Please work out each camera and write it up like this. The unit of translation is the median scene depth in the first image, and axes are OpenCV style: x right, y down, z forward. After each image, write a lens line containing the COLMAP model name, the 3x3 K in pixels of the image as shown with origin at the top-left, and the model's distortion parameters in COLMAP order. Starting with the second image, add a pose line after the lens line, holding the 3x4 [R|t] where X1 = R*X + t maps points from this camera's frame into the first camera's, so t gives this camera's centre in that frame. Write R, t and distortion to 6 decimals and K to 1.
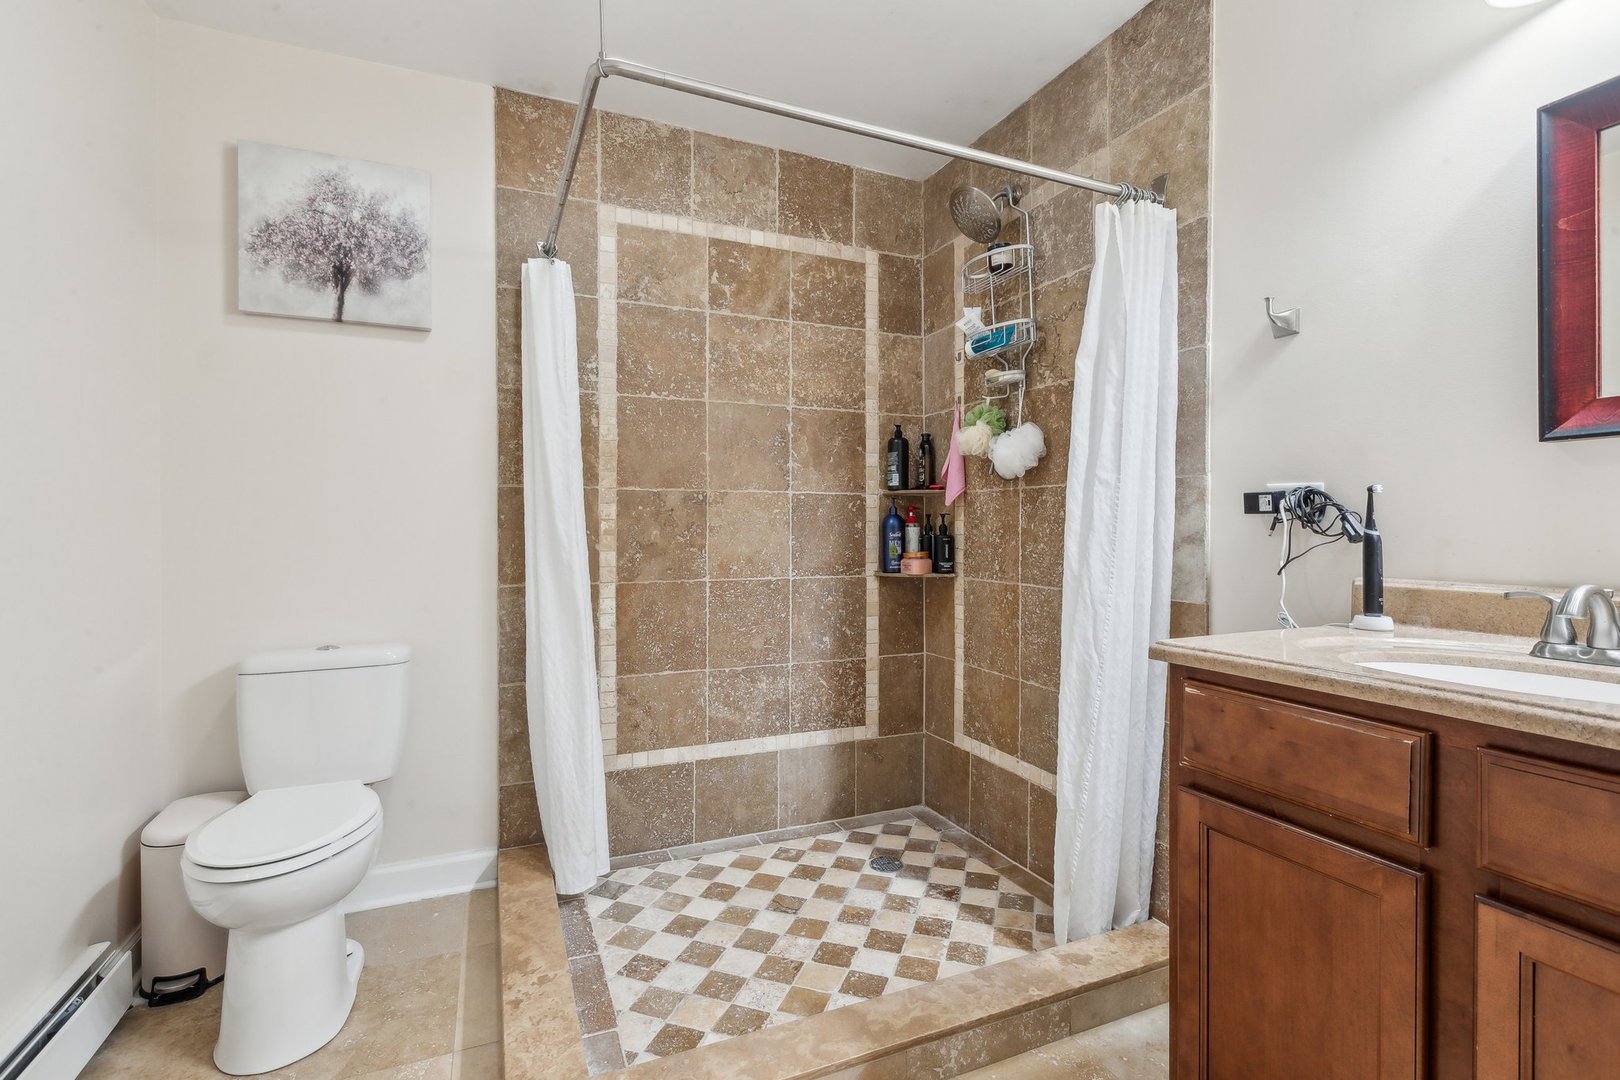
lens RADIAL K [[731.8, 0, 808.9], [0, 731.8, 534.9], [0, 0, 1]] dist [0.003889, 0.000474]
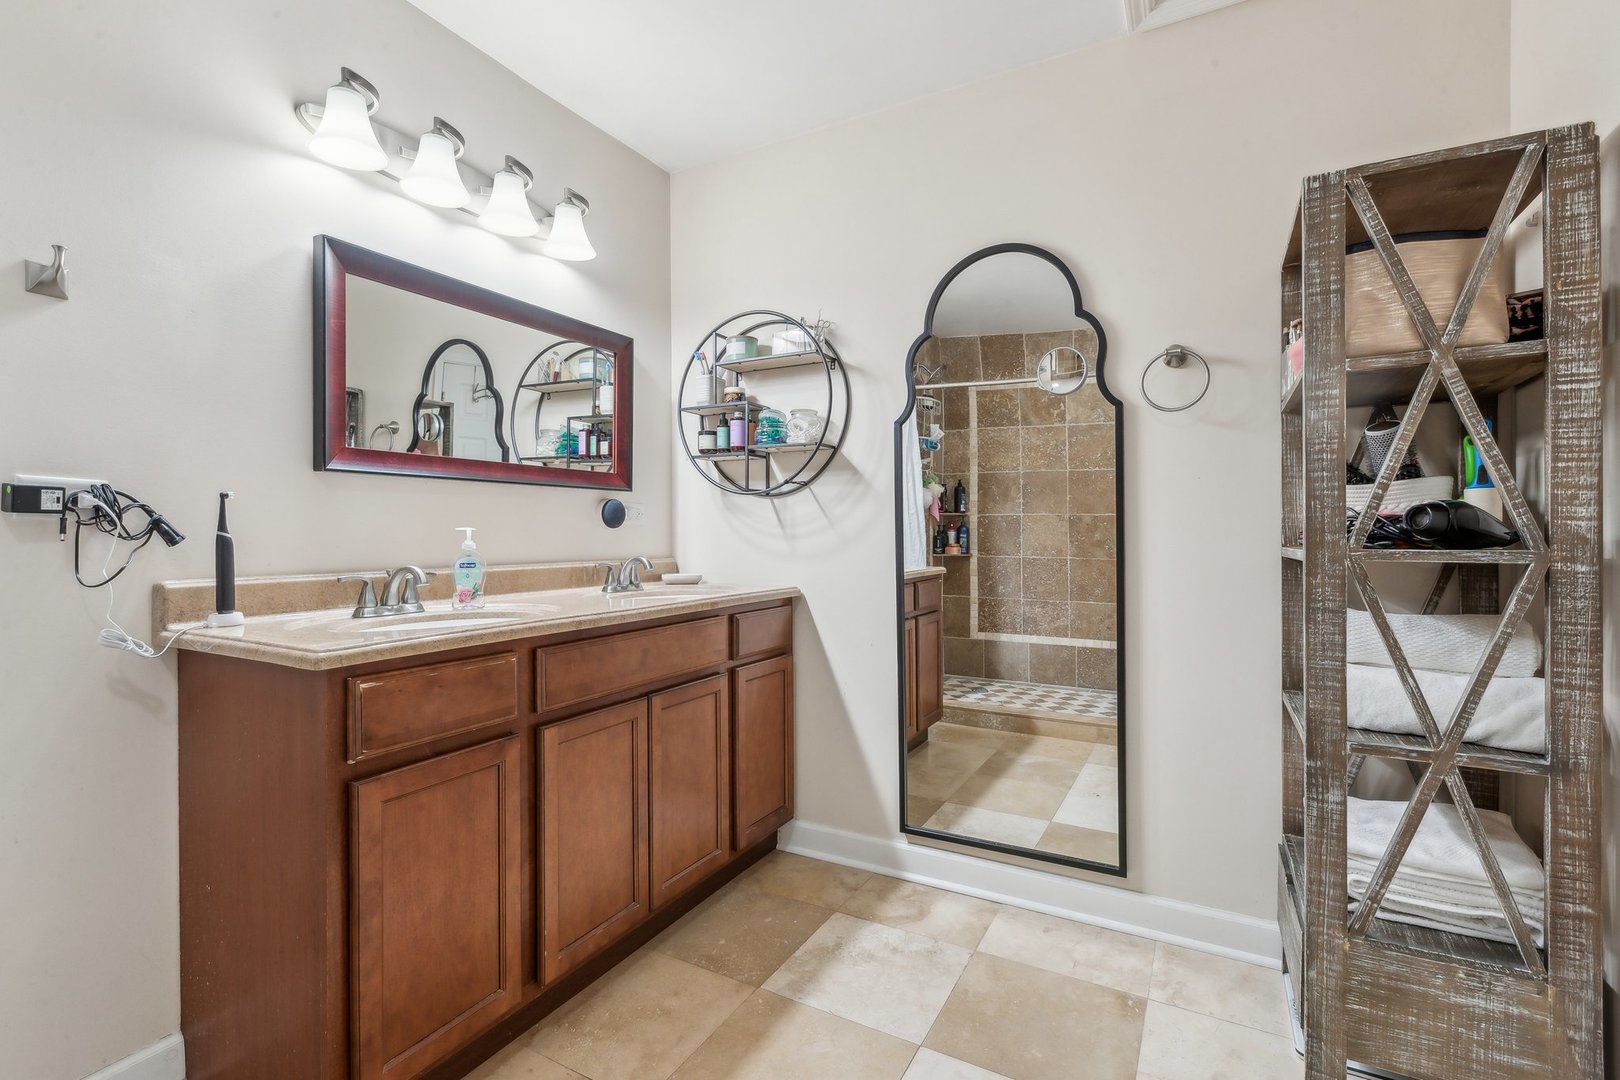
lens RADIAL K [[731.8, 0, 811.2], [0, 731.8, 534.0], [0, 0, 1]] dist [0.003889, 0.000474]
pose [[-0.614652, -0.003988, 0.788789, -0.612975], [0.008462, 0.999896, 0.011649, -0.010941], [-0.788753, 0.013834, -0.614554, 0.995468]]
